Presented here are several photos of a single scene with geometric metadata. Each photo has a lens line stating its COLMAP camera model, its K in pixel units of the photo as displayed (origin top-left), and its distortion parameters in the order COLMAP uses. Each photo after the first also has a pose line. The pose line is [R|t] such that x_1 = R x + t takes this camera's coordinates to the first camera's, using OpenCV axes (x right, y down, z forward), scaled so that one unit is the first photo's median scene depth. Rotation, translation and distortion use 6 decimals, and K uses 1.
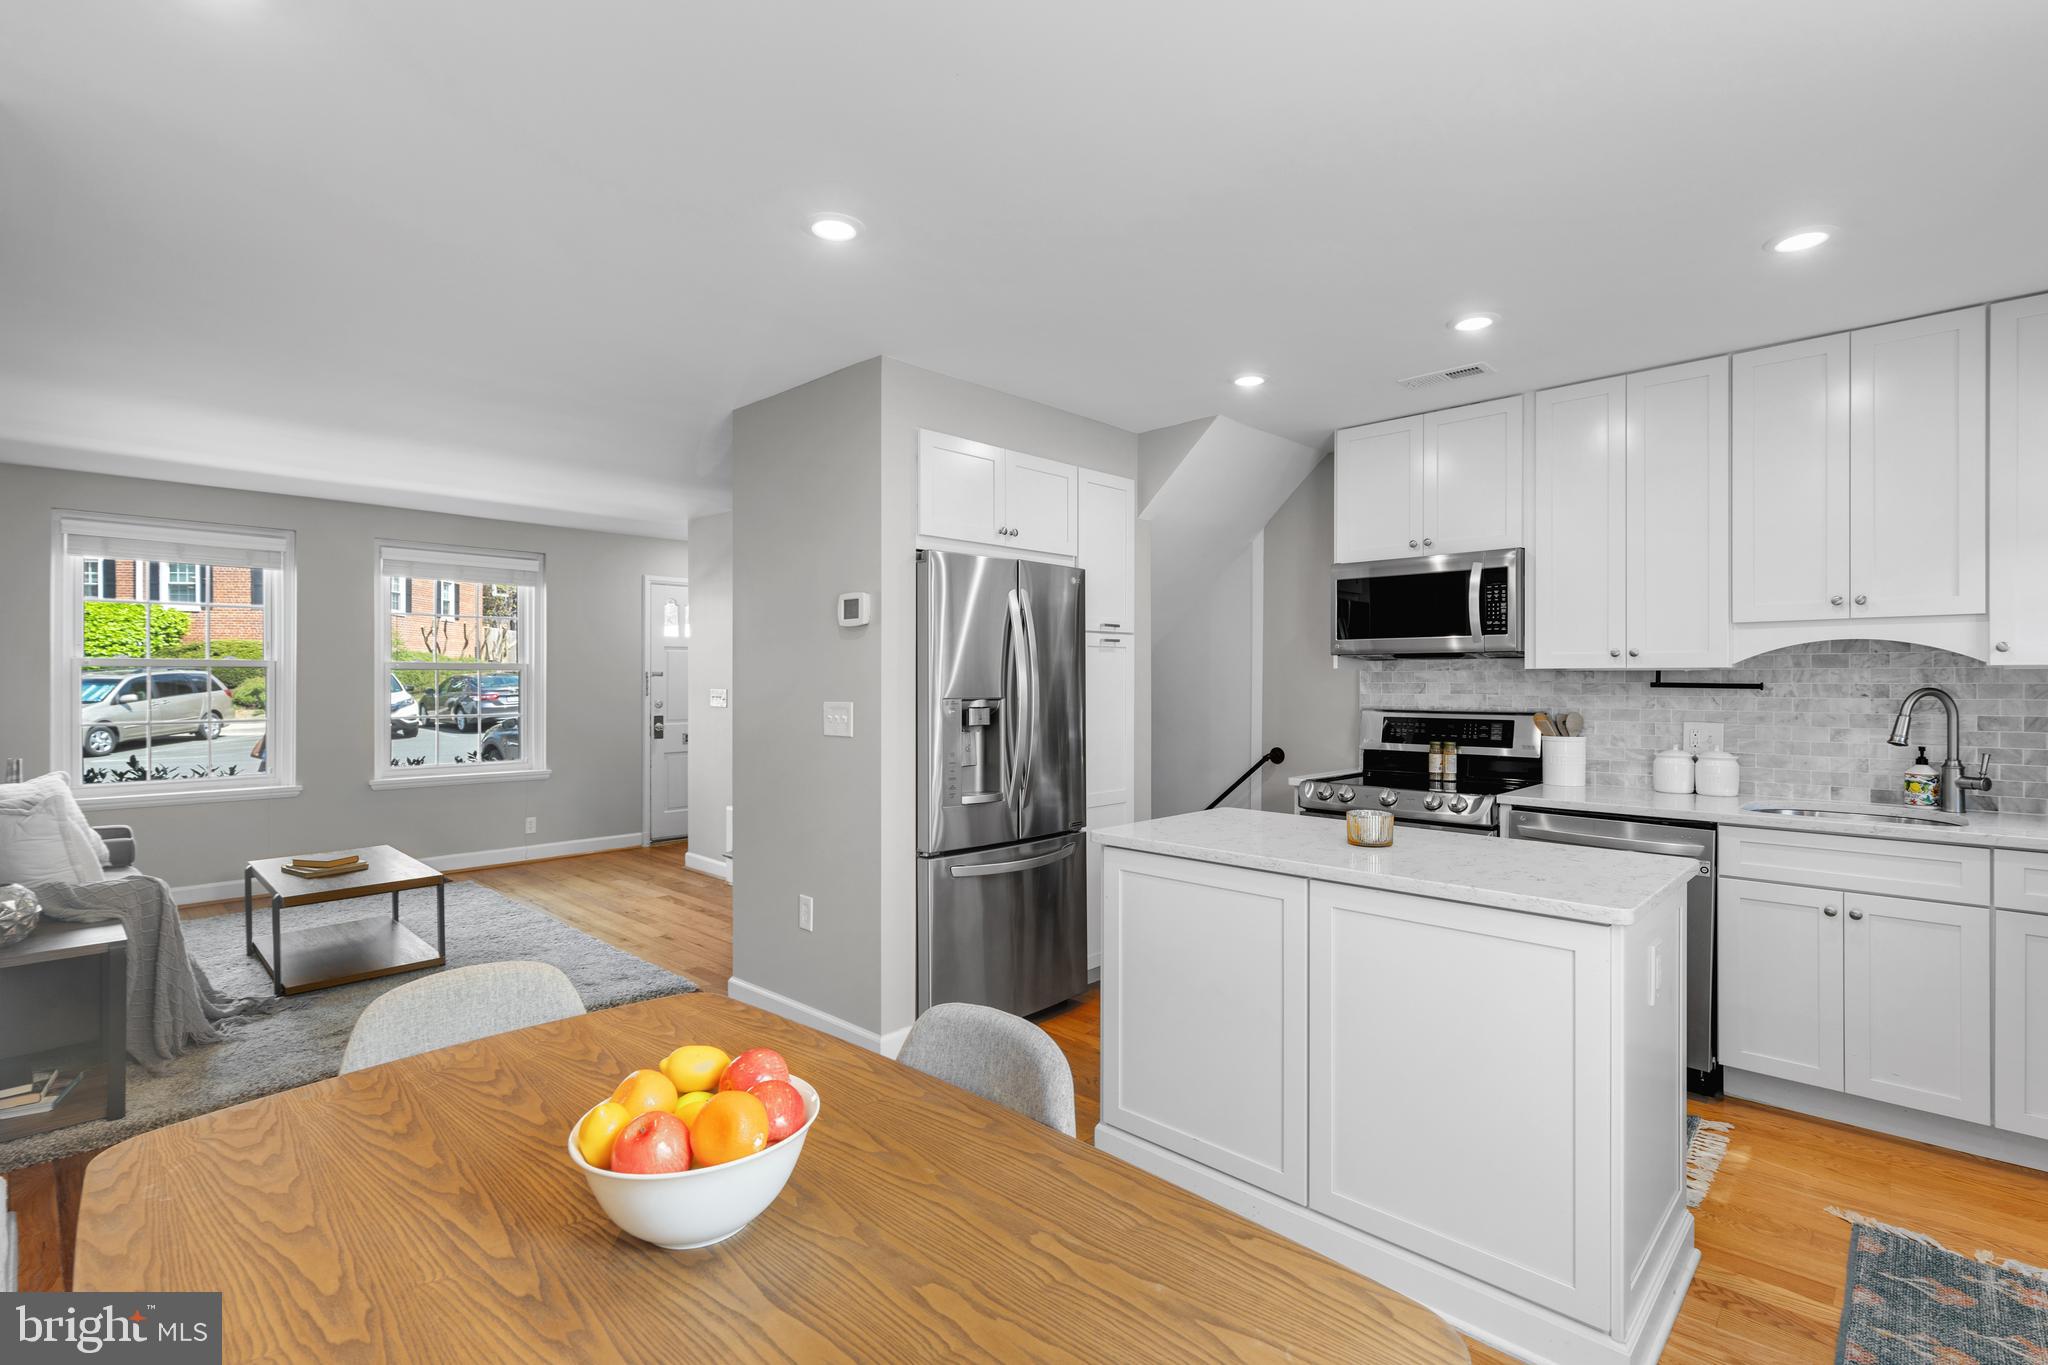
lens RADIAL K [[906.3, 0, 1067.2], [0, 906.3, 680.1], [0, 0, 1]] dist [0.002749, 0.000012]
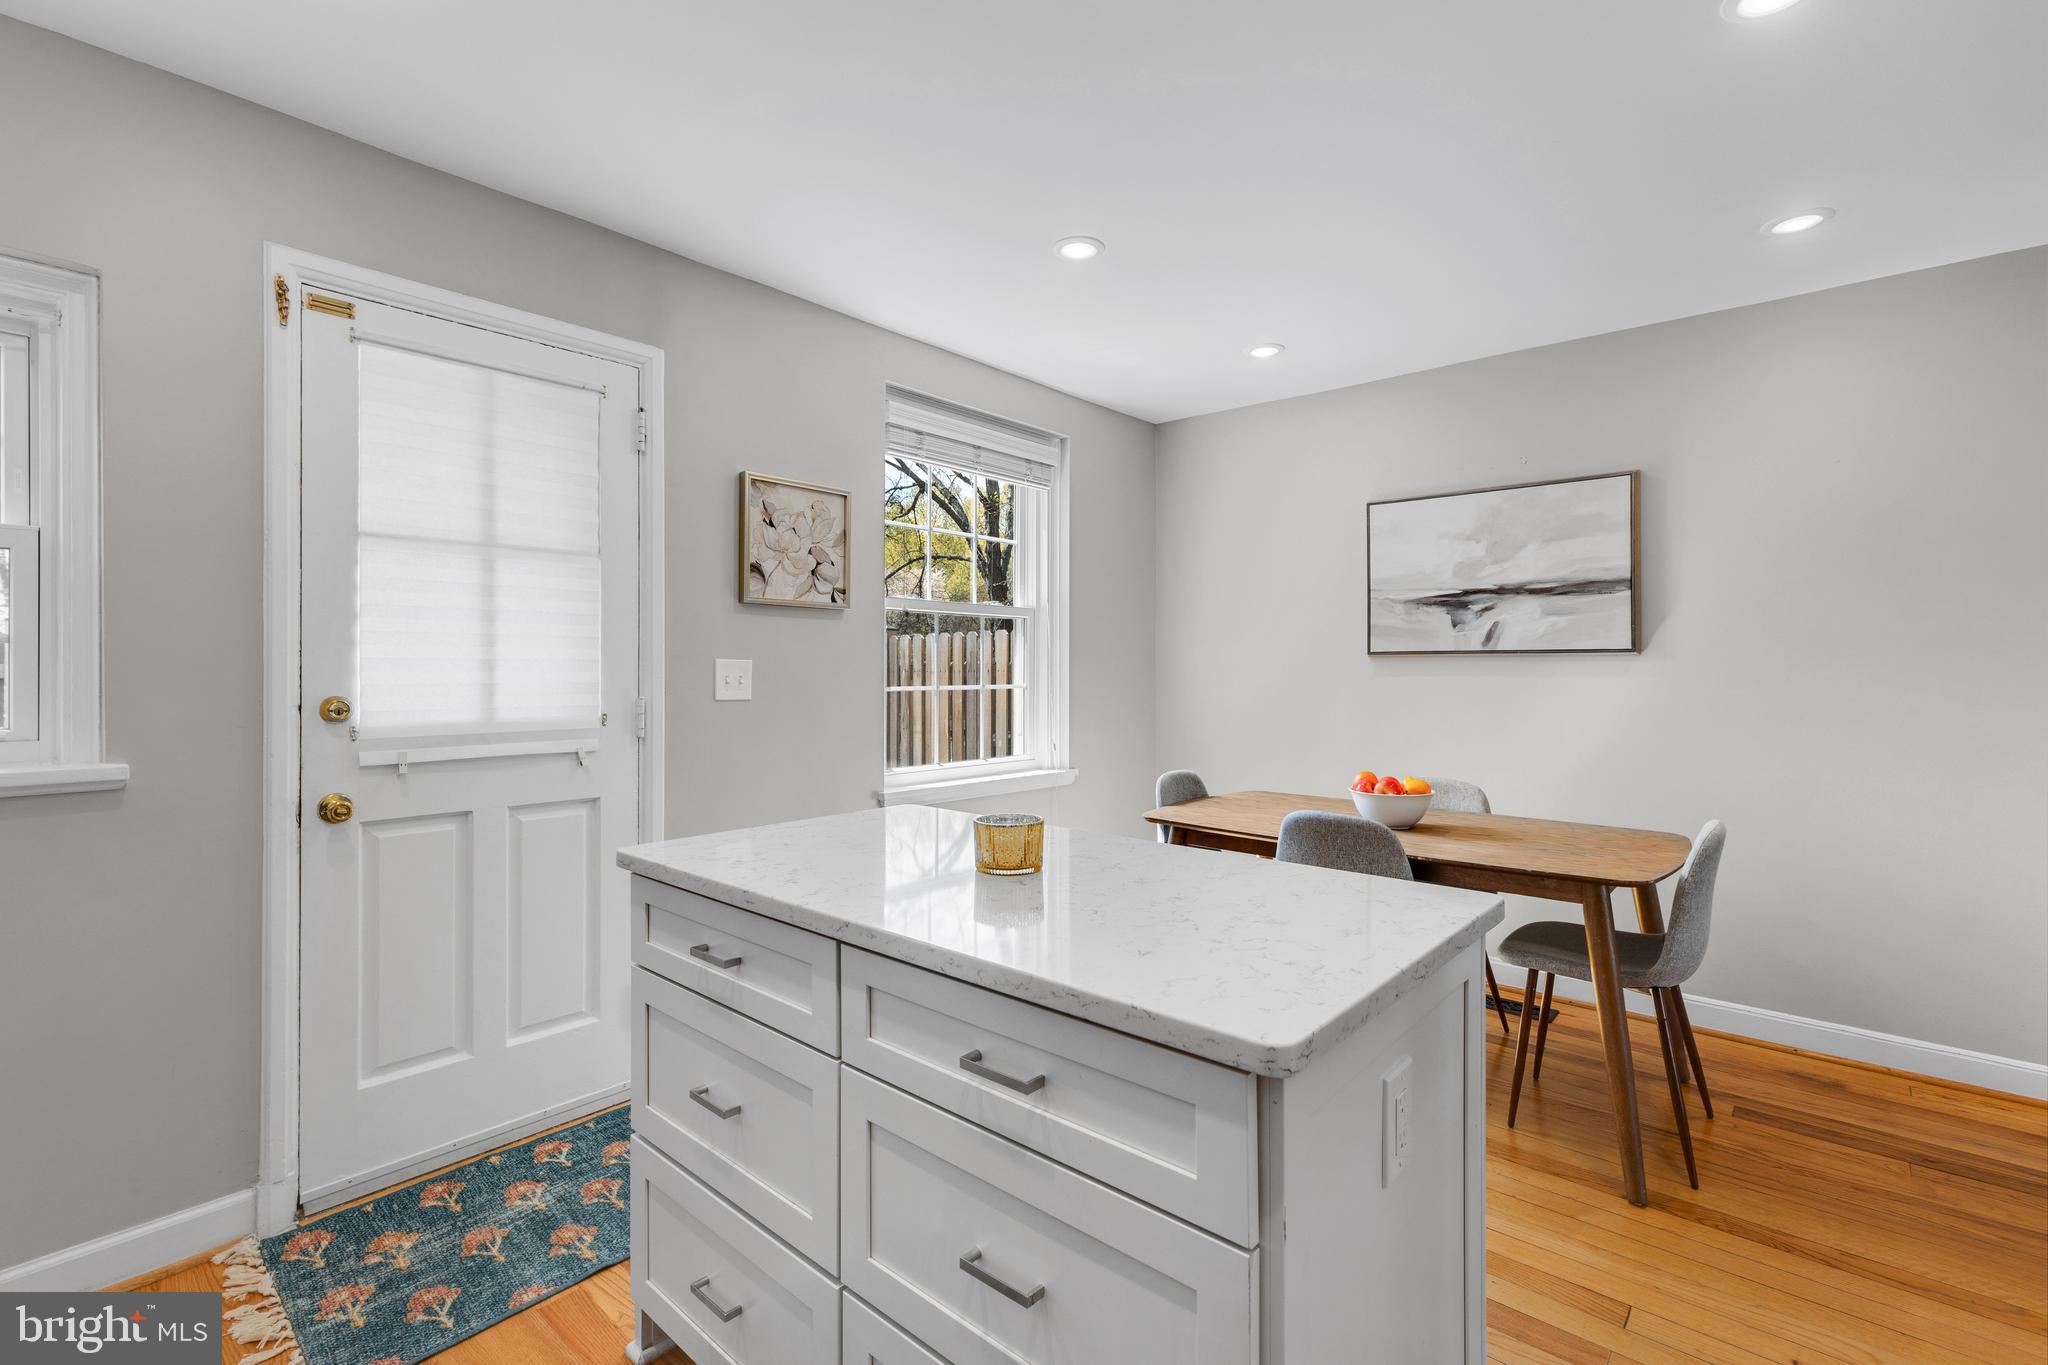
lens RADIAL K [[941.8, 0, 1028.2], [0, 941.8, 668.6], [0, 0, 1]] dist [0.008802, -0.000636]
pose [[-0.999495, -0.003078, -0.031618, 0.229631], [-0.003154, 0.999992, 0.002329, 0.026000], [0.031610, 0.002427, -0.999497, 1.097975]]
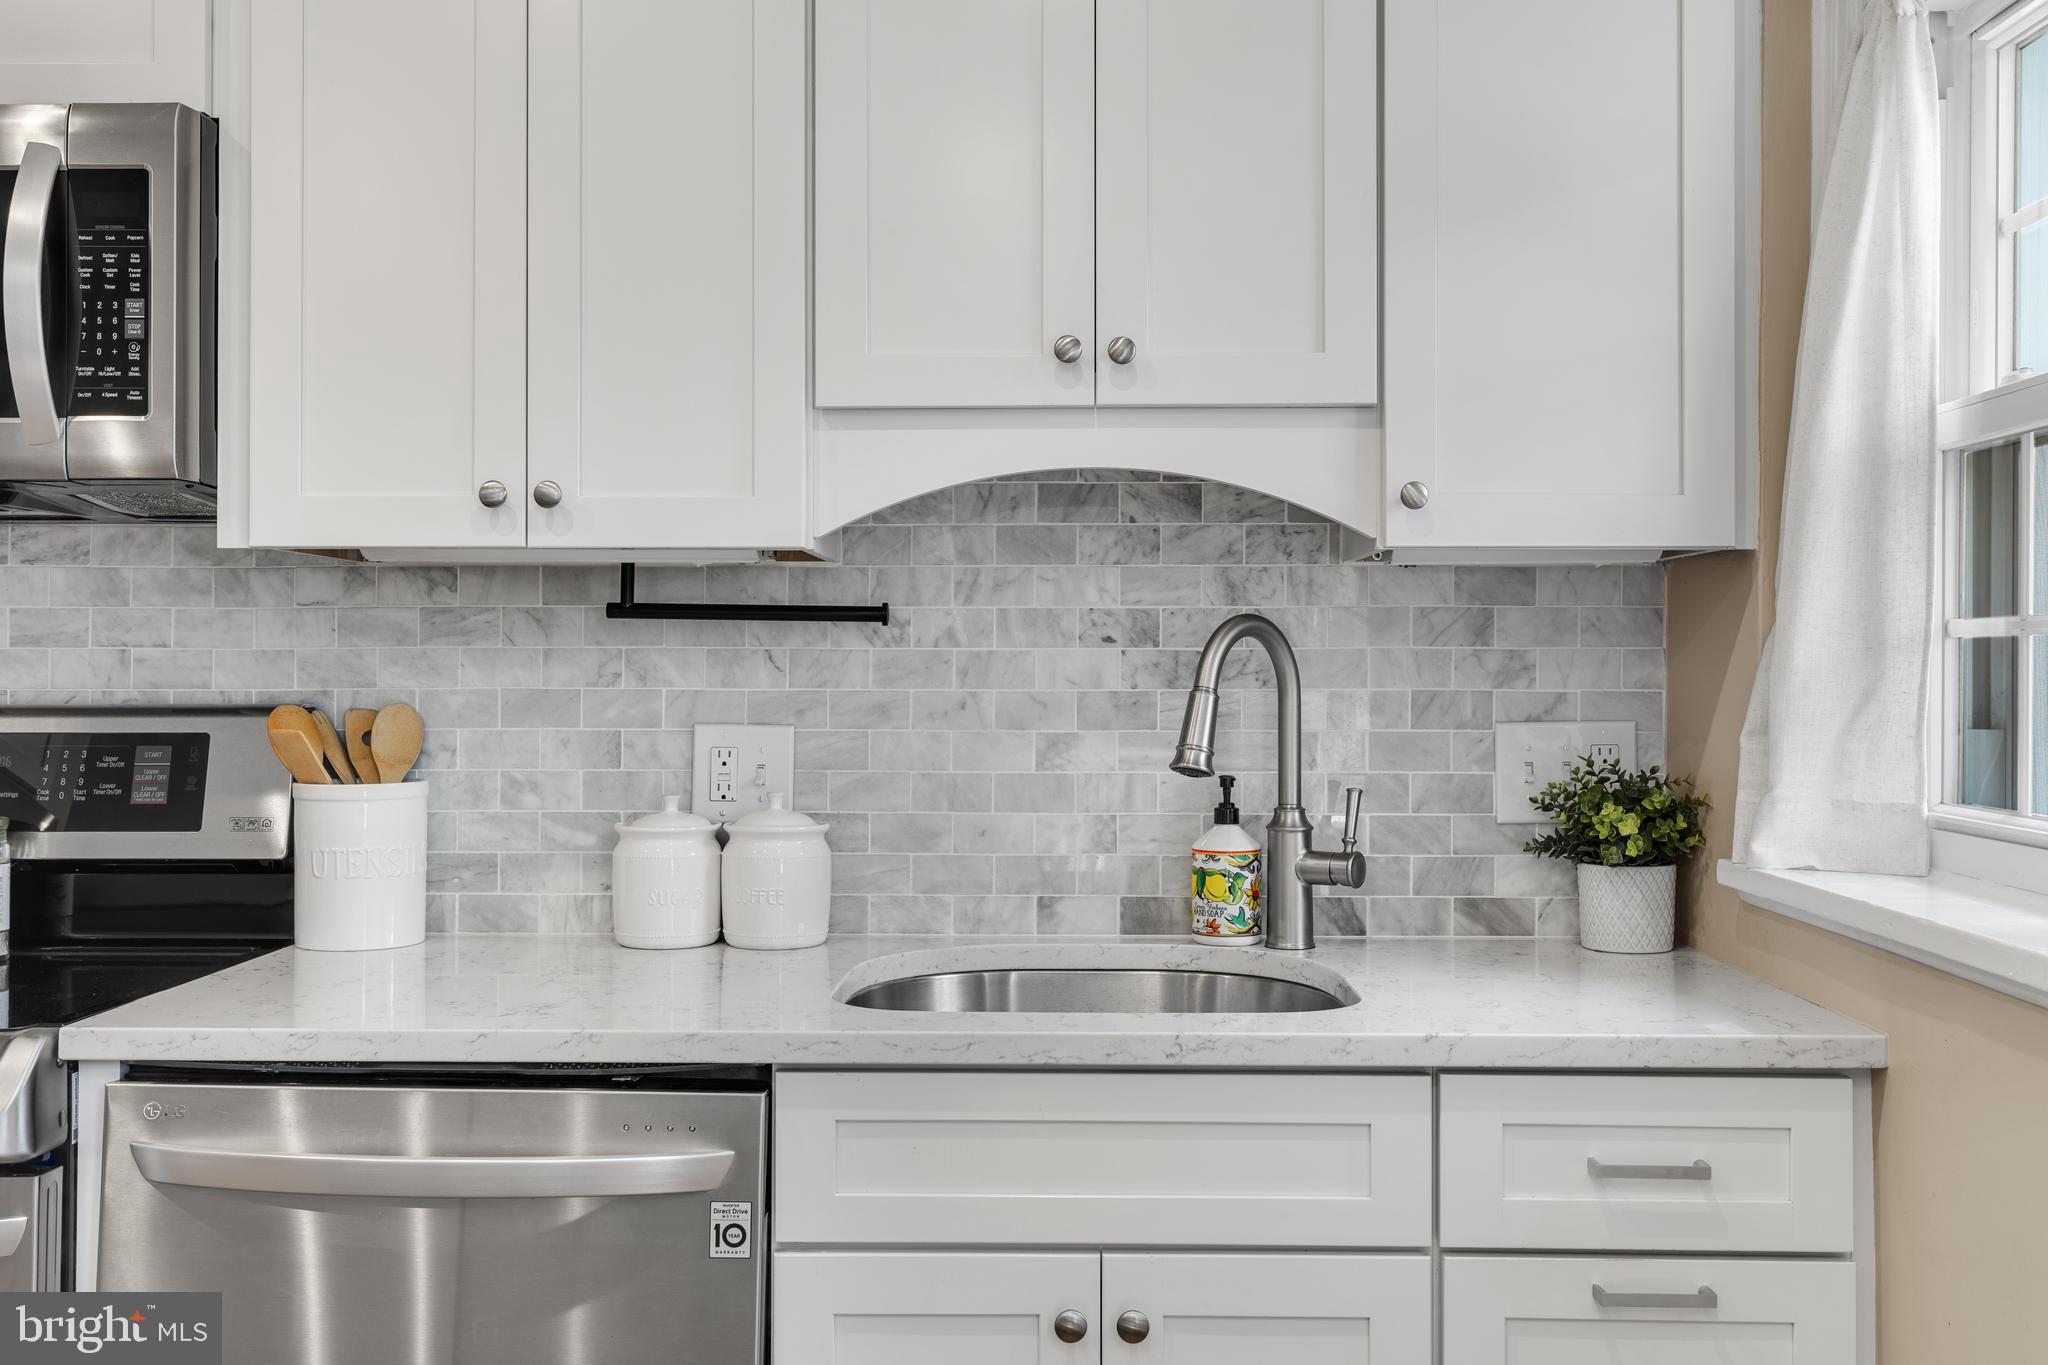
lens RADIAL K [[1943.5, 0, 969.5], [0, 1943.5, 634.8], [0, 0, 1]] dist [0.012439, 0.005884]
pose [[0.756549, 0.010484, 0.653853, 0.295856], [-0.000837, 0.999886, -0.015064, 0.024014], [-0.653936, 0.010849, 0.756472, 0.404711]]
